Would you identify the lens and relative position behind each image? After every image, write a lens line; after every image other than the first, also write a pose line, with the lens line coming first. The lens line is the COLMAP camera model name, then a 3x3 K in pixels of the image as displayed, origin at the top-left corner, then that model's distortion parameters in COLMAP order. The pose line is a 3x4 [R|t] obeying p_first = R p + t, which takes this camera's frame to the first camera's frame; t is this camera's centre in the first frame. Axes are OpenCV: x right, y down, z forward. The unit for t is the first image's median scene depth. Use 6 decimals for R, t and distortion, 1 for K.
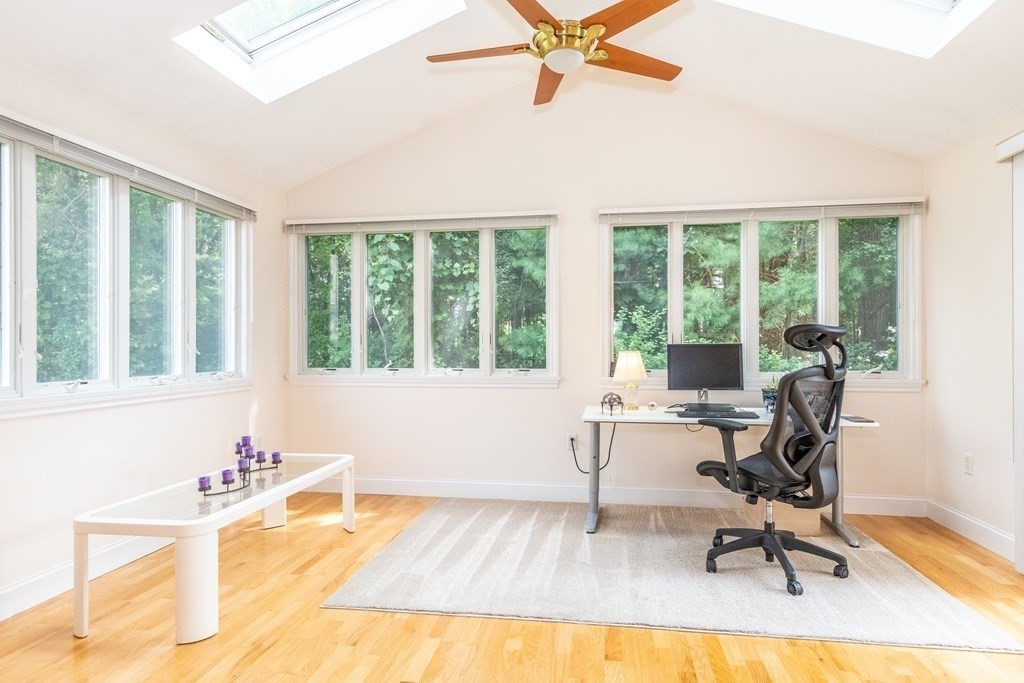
lens RADIAL K [[587.5, 0, 512.0], [0, 587.5, 338.1], [0, 0, 1]] dist [0.002414, 0.002360]
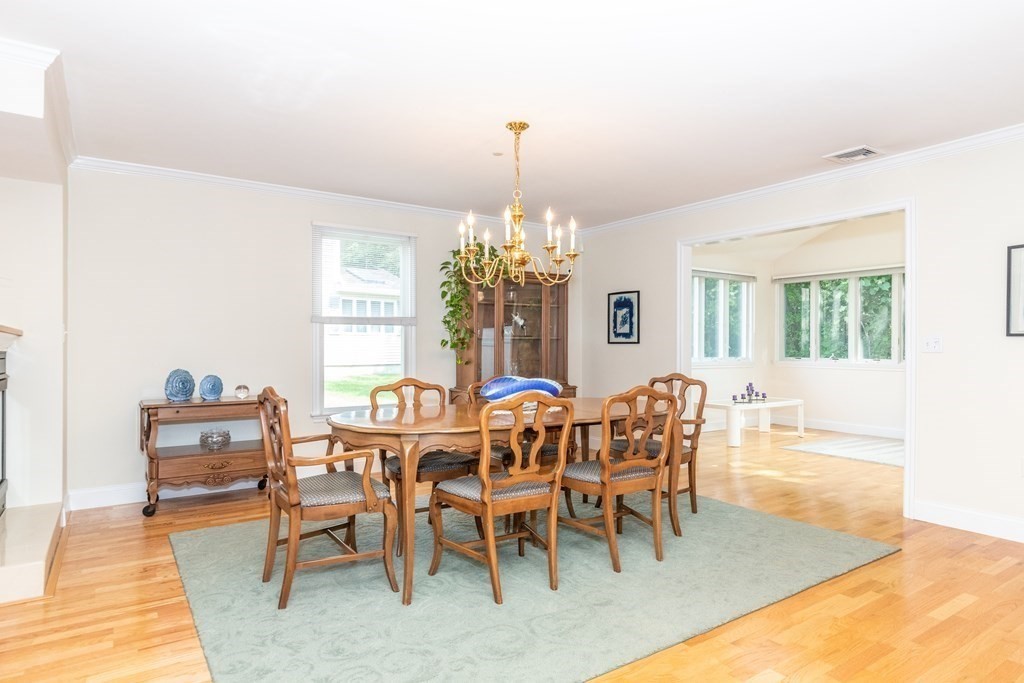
lens RADIAL K [[587.5, 0, 519.0], [0, 587.5, 348.2], [0, 0, 1]] dist [0.002414, 0.002360]
pose [[0.690844, 0.011646, -0.722910, 0.486471], [0.001377, 0.999847, 0.017423, -0.011930], [0.723003, -0.013032, 0.690722, -1.038583]]
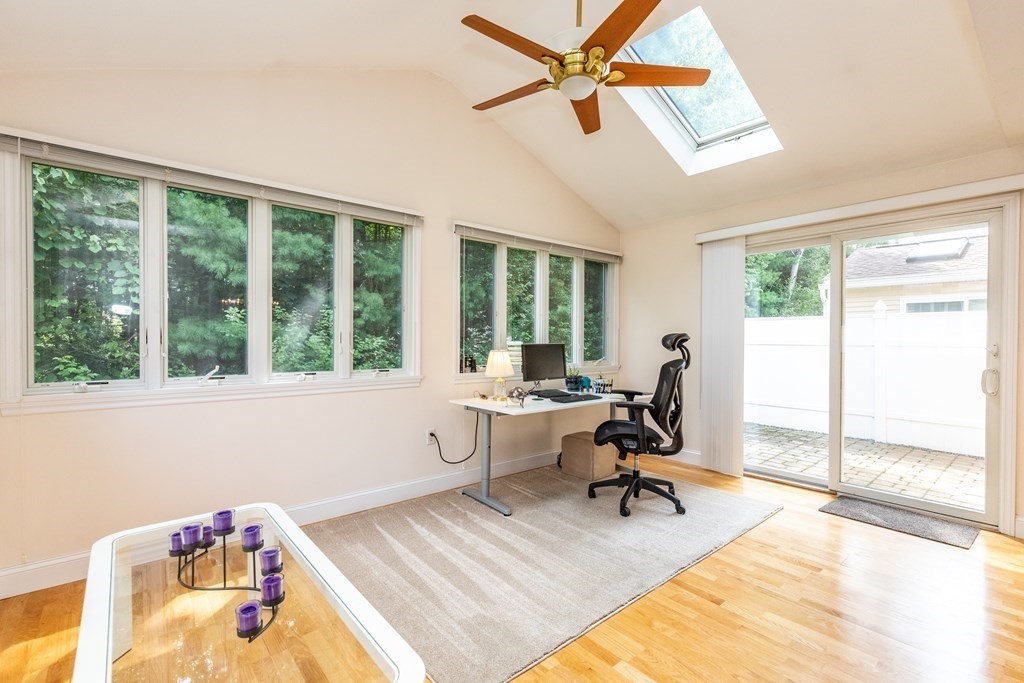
lens RADIAL K [[465.0, 0, 509.5], [0, 465.0, 341.0], [0, 0, 1]] dist [0.006268, -0.001847]
pose [[0.649130, 0.001864, 0.760675, -0.492533], [-0.016243, 0.999803, 0.011411, -0.006594], [-0.760504, -0.019763, 0.649032, 0.400239]]
